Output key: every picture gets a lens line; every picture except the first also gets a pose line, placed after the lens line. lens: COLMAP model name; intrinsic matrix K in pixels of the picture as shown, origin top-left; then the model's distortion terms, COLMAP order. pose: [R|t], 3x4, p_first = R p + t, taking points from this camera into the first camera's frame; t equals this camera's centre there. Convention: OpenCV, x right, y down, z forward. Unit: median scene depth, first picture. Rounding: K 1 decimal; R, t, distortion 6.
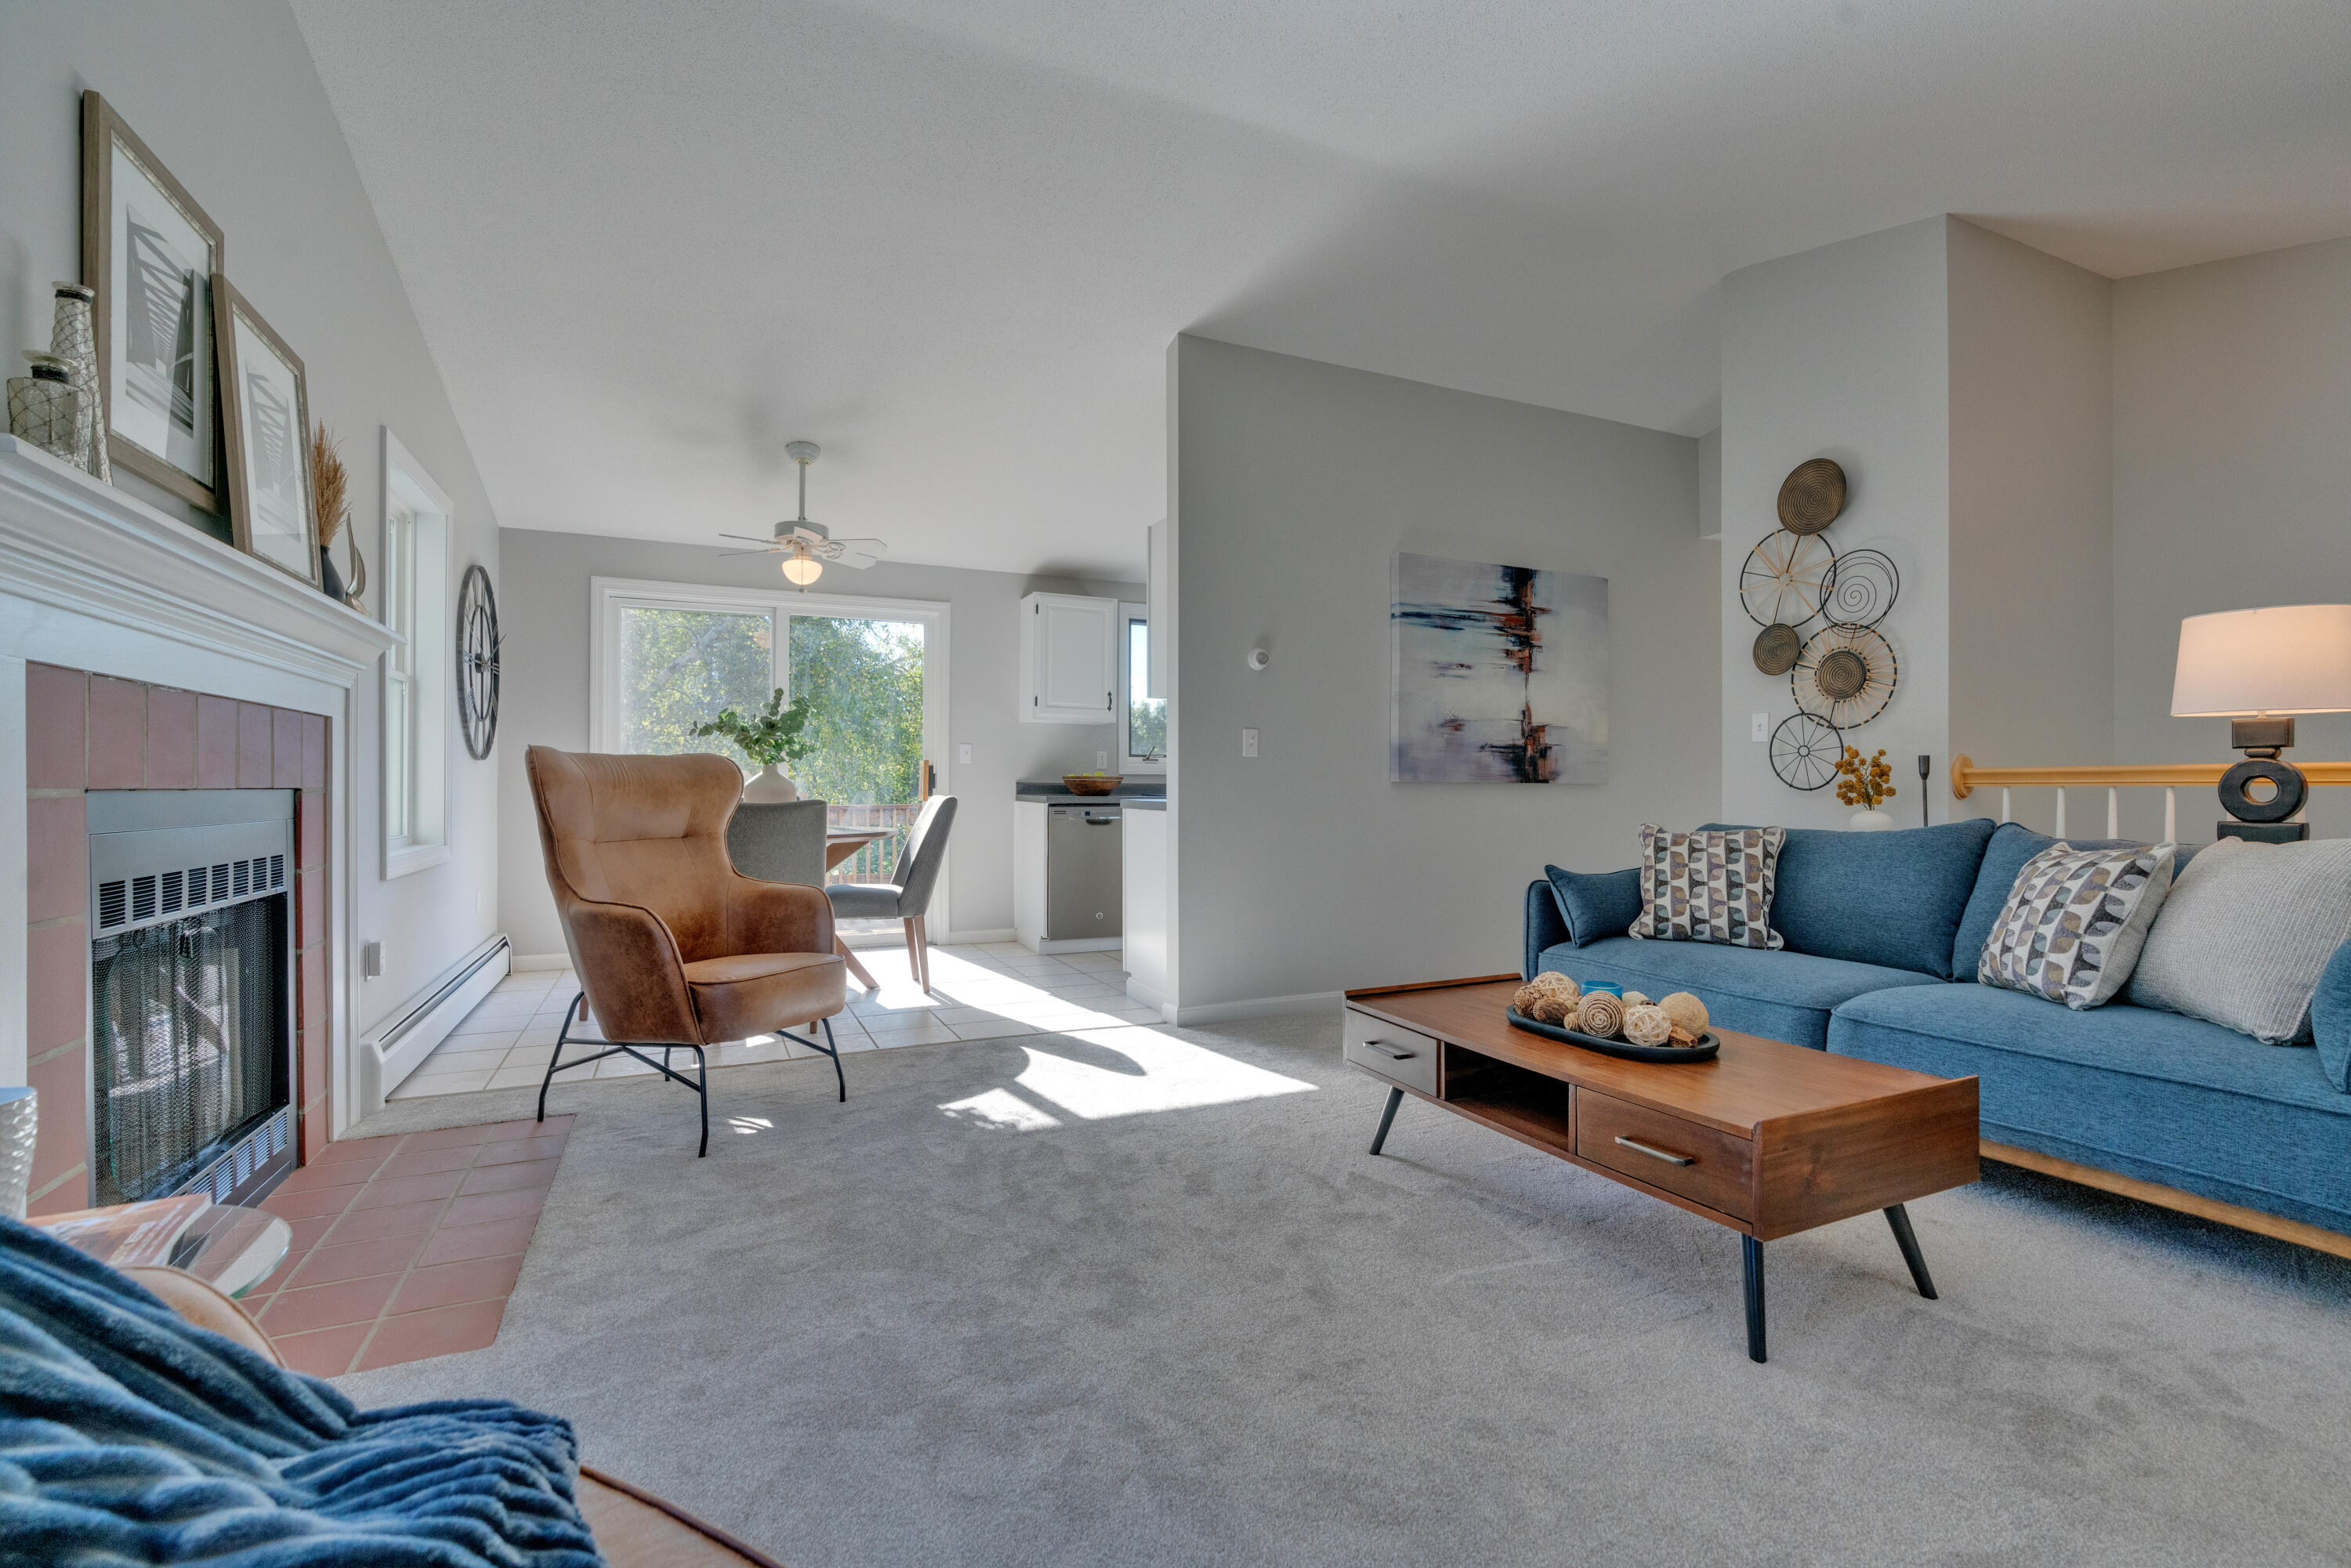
lens RADIAL K [[1050.8, 0, 1191.1], [0, 1050.8, 785.1], [0, 0, 1]] dist [-0.011007, 0.004795]
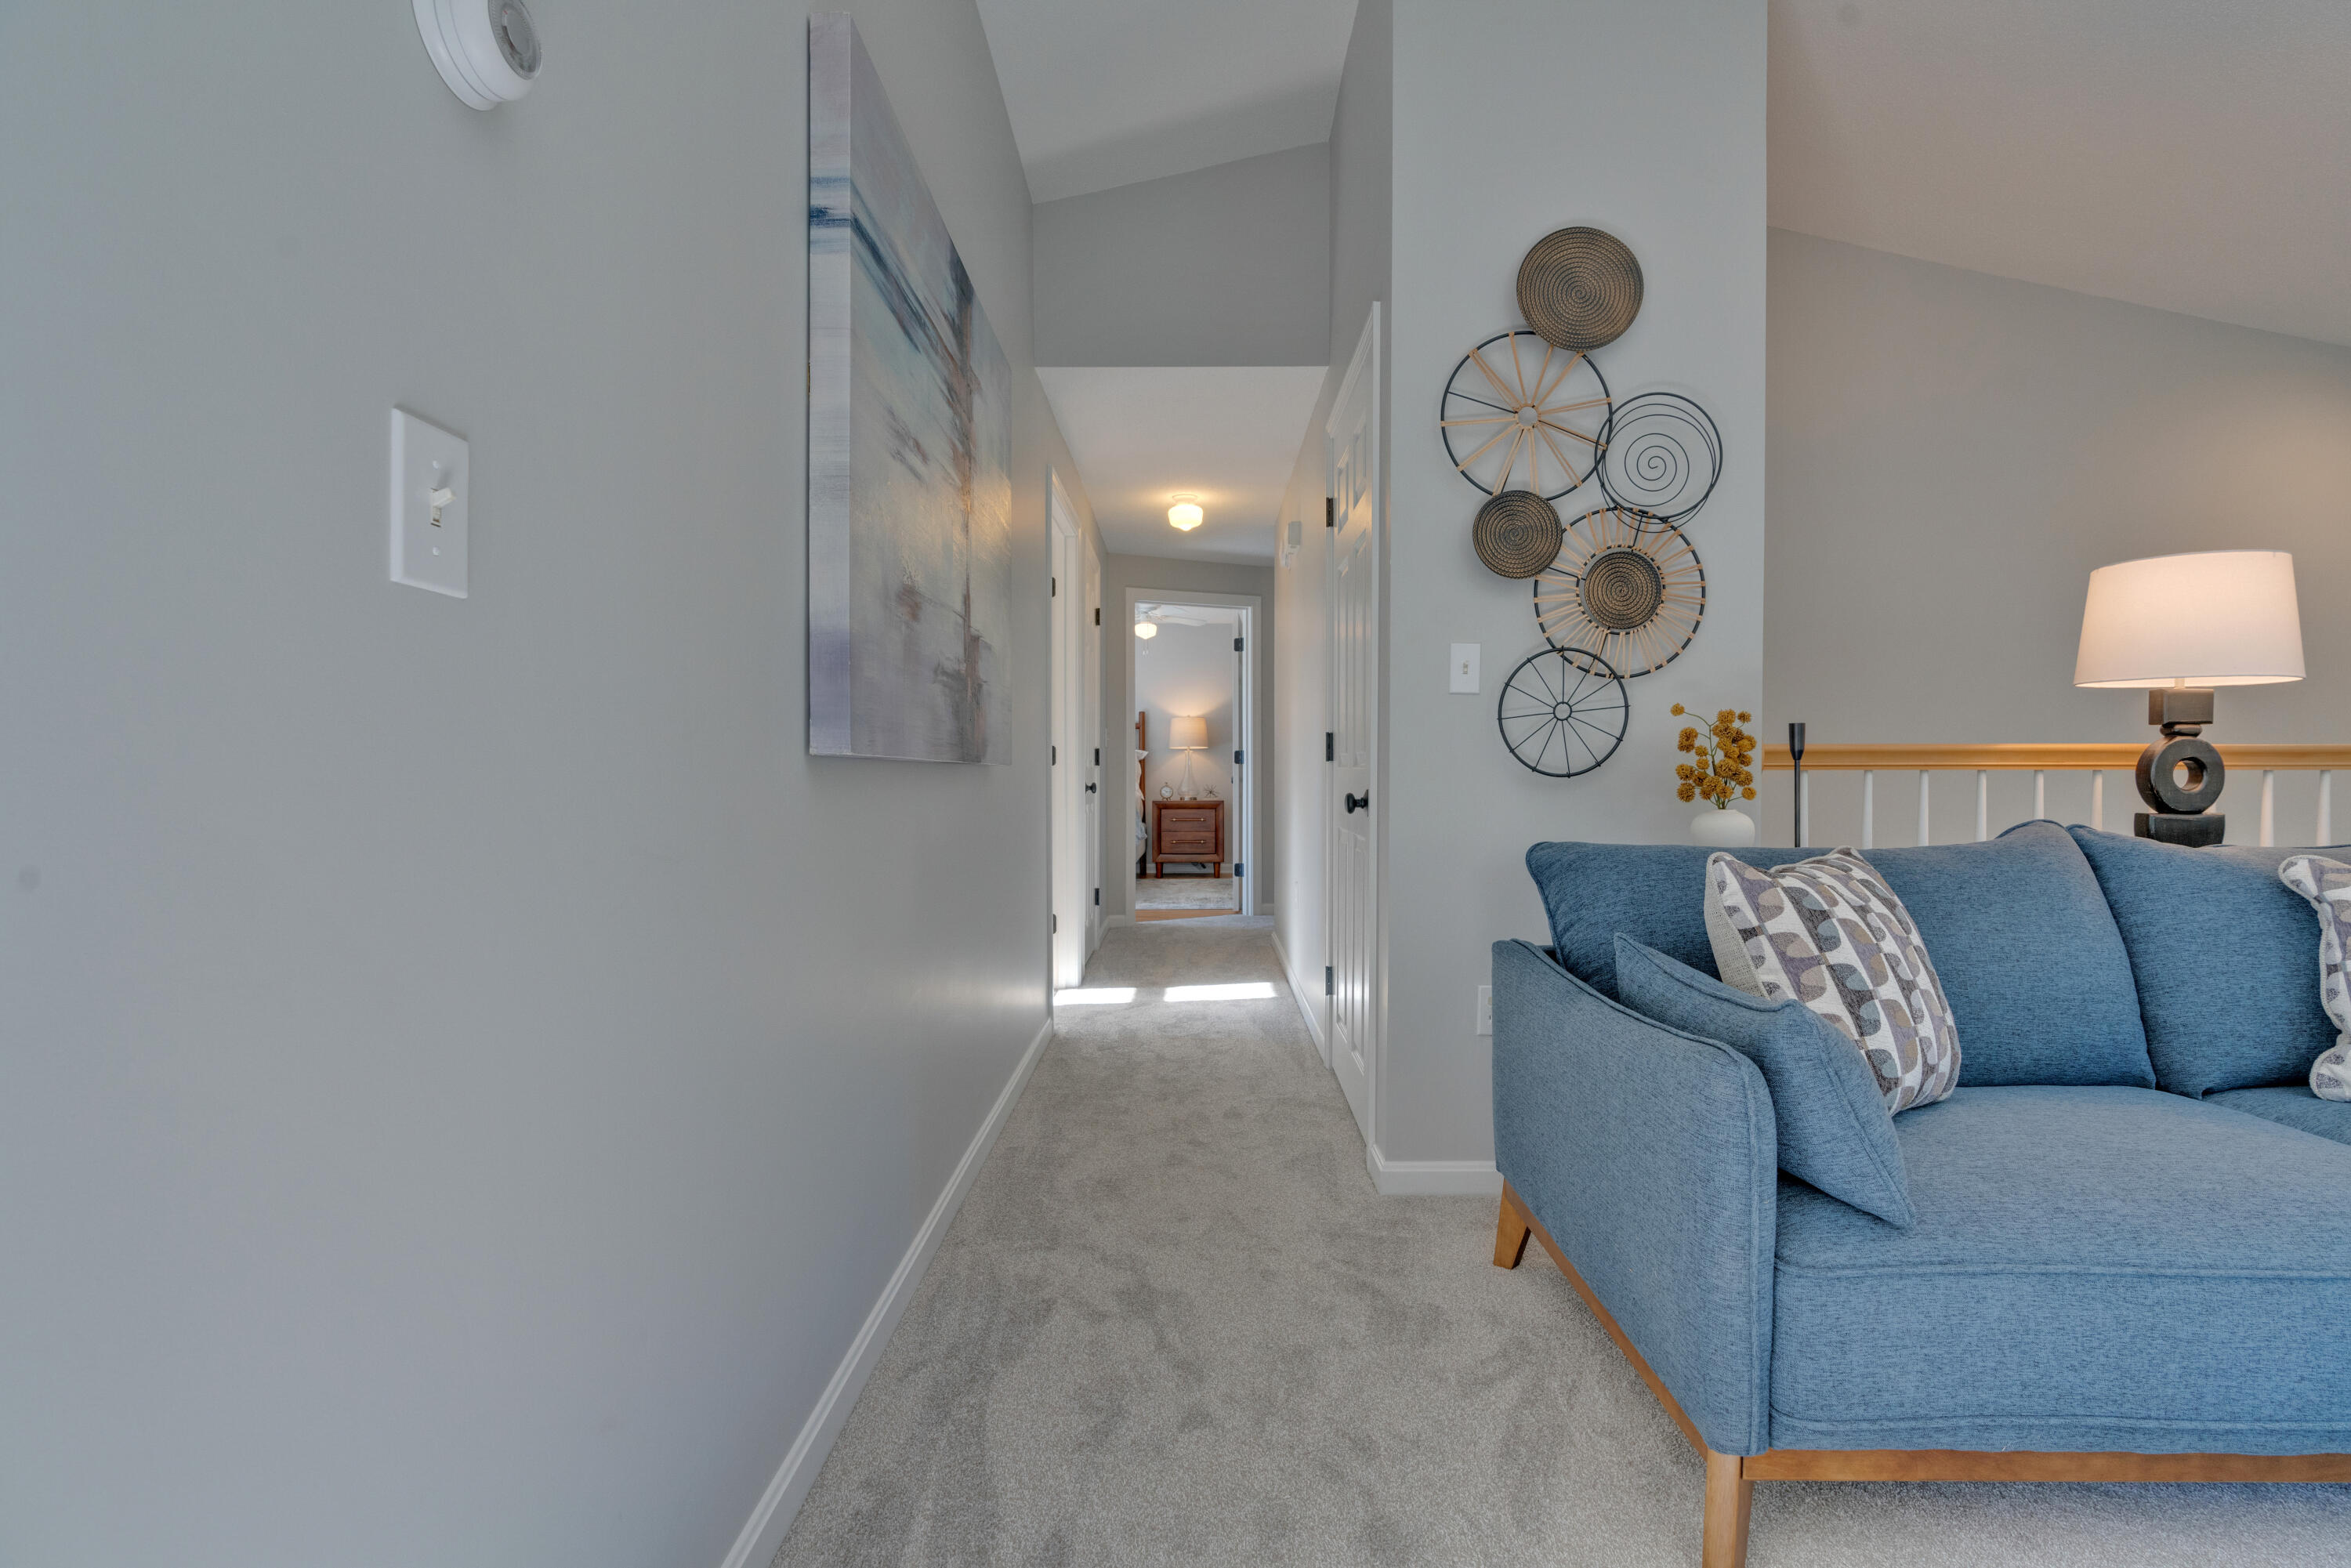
lens RADIAL K [[1050.8, 0, 1174.9], [0, 1050.8, 777.3], [0, 0, 1]] dist [-0.011007, 0.004795]
pose [[0.458896, 0.000475, 0.888490, -0.049145], [-0.003992, 0.999991, 0.001528, 0.005337], [-0.888481, -0.004248, 0.458894, 0.940254]]
